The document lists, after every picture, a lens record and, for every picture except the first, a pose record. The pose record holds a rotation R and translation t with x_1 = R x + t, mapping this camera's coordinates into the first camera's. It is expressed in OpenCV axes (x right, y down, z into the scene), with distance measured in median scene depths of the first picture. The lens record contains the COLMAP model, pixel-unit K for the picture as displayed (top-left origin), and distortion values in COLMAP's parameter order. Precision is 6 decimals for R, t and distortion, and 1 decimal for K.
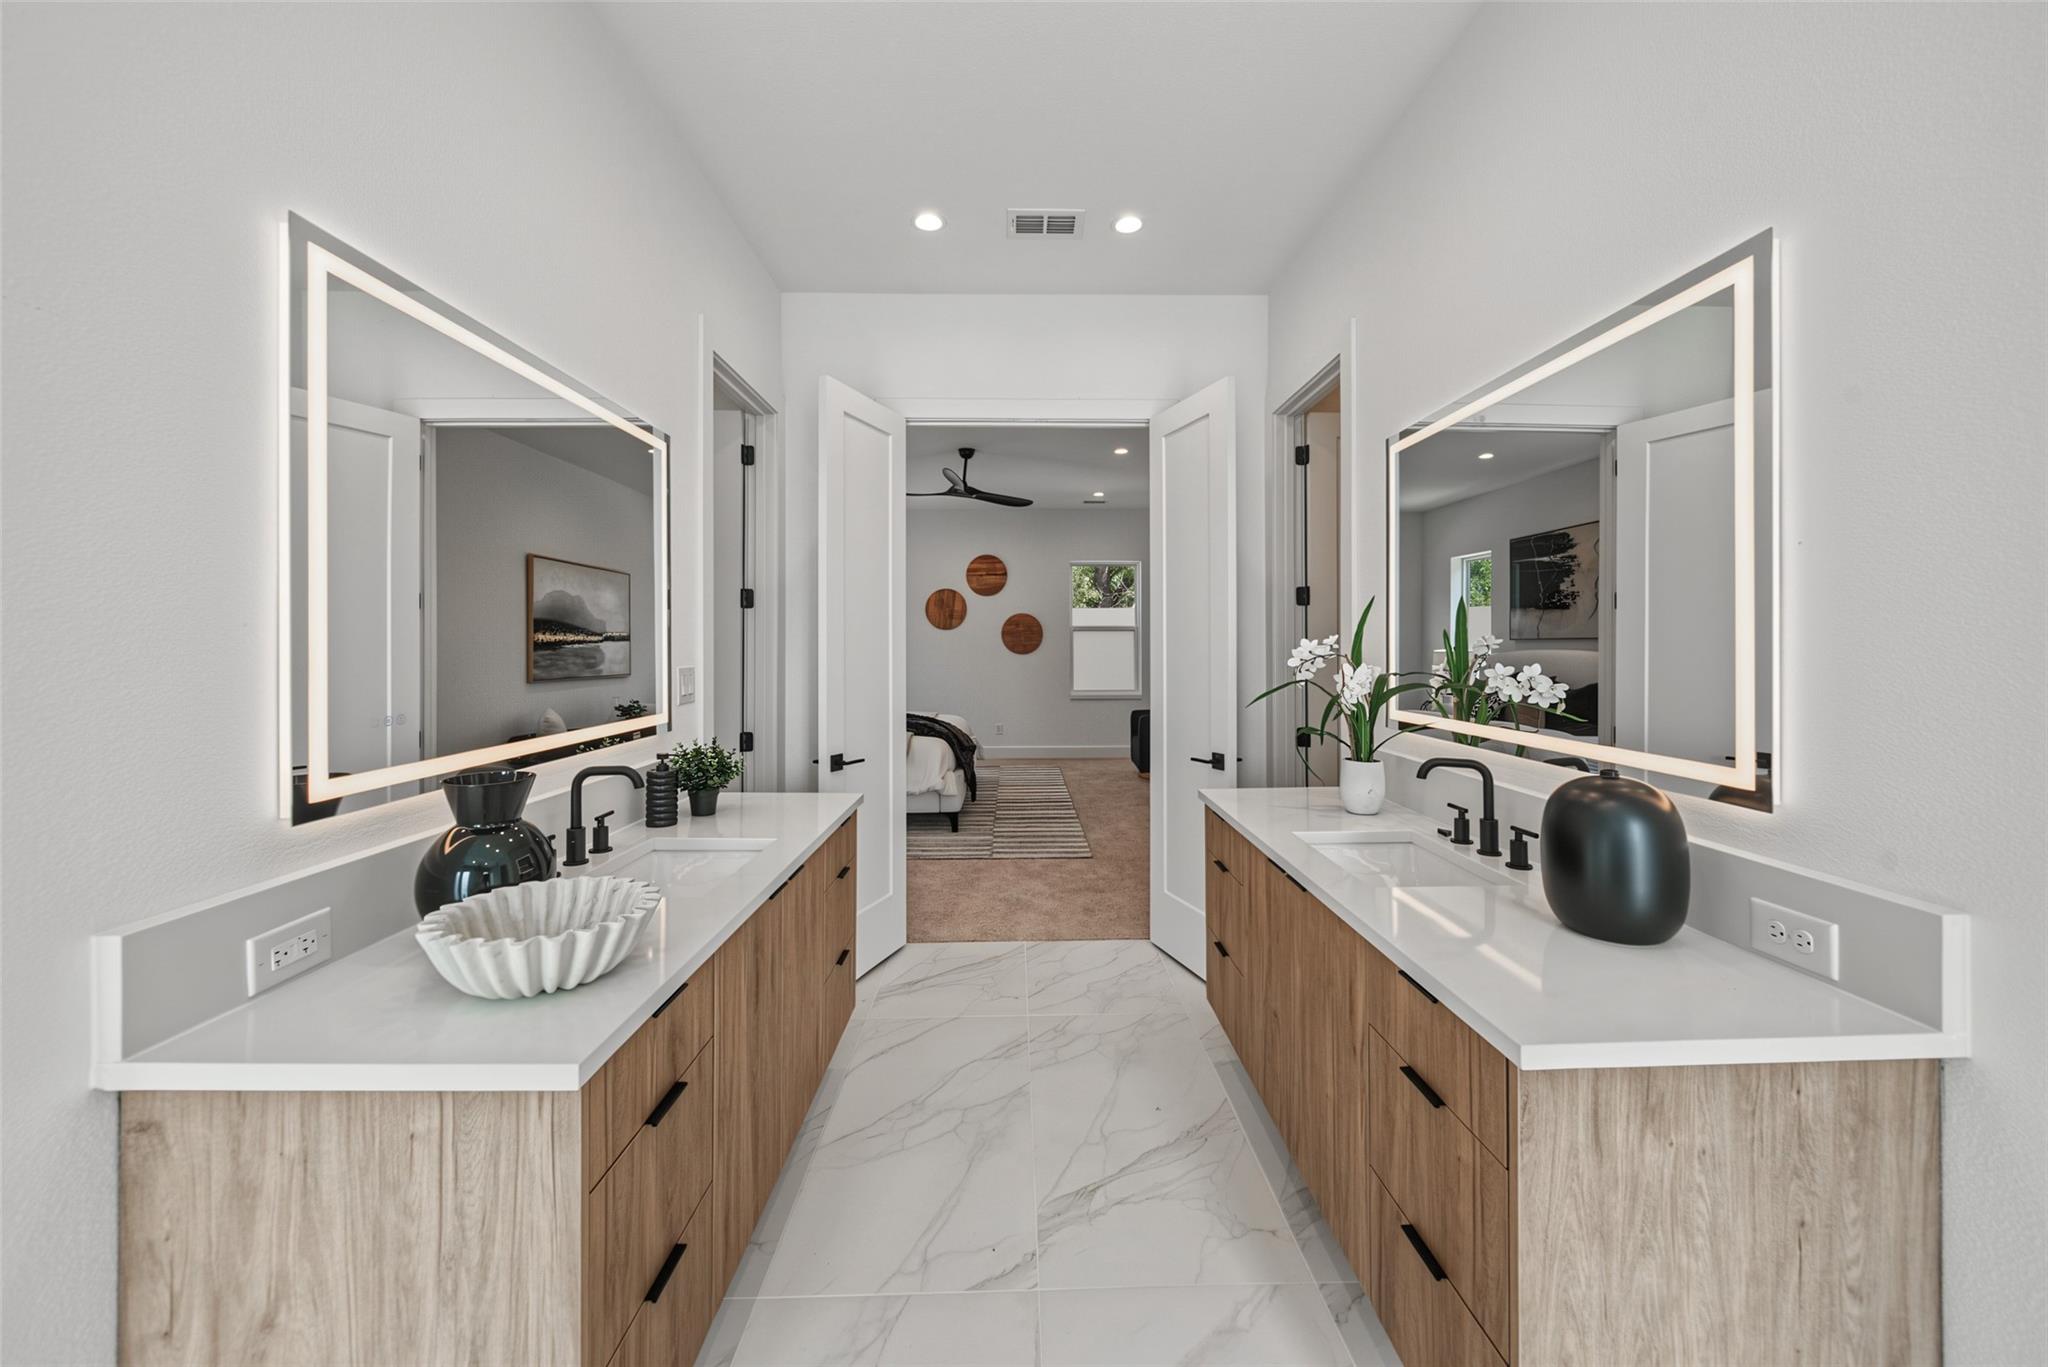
lens RADIAL K [[760.5, 0, 1030.3], [0, 760.5, 639.5], [0, 0, 1]] dist [-0.002620, 0.000157]
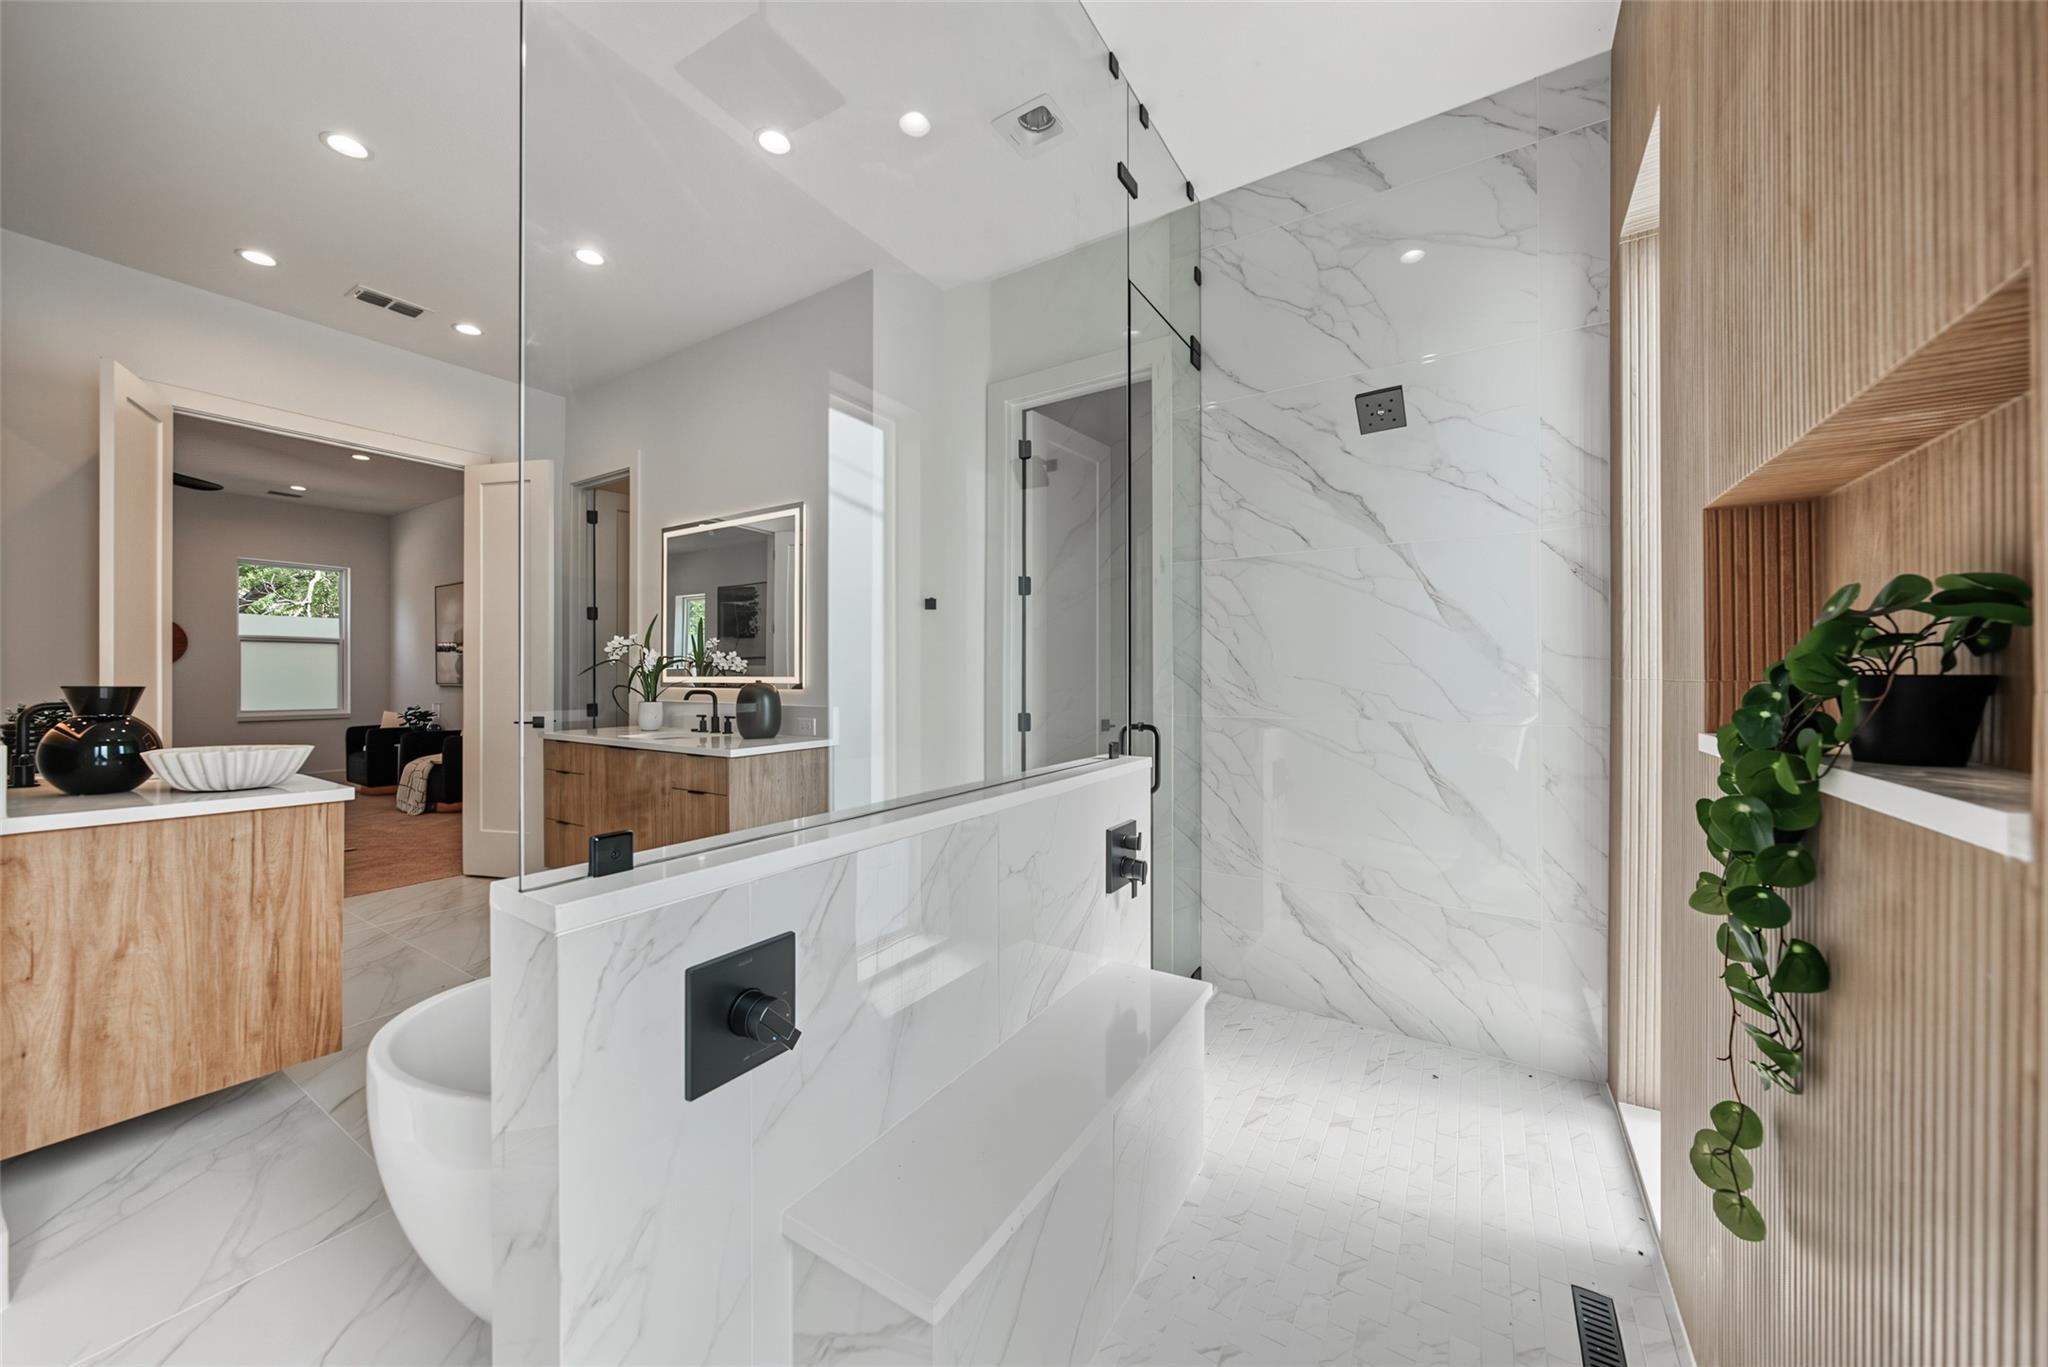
lens RADIAL K [[737.6, 0, 1024.0], [0, 737.6, 683.5], [0, 0, 1]] dist [-0.001874, 0.000279]
pose [[0.570285, -0.003056, 0.821442, -0.911872], [-0.008915, 0.999911, 0.009909, 0.154428], [-0.821399, -0.012974, 0.570207, -1.355005]]
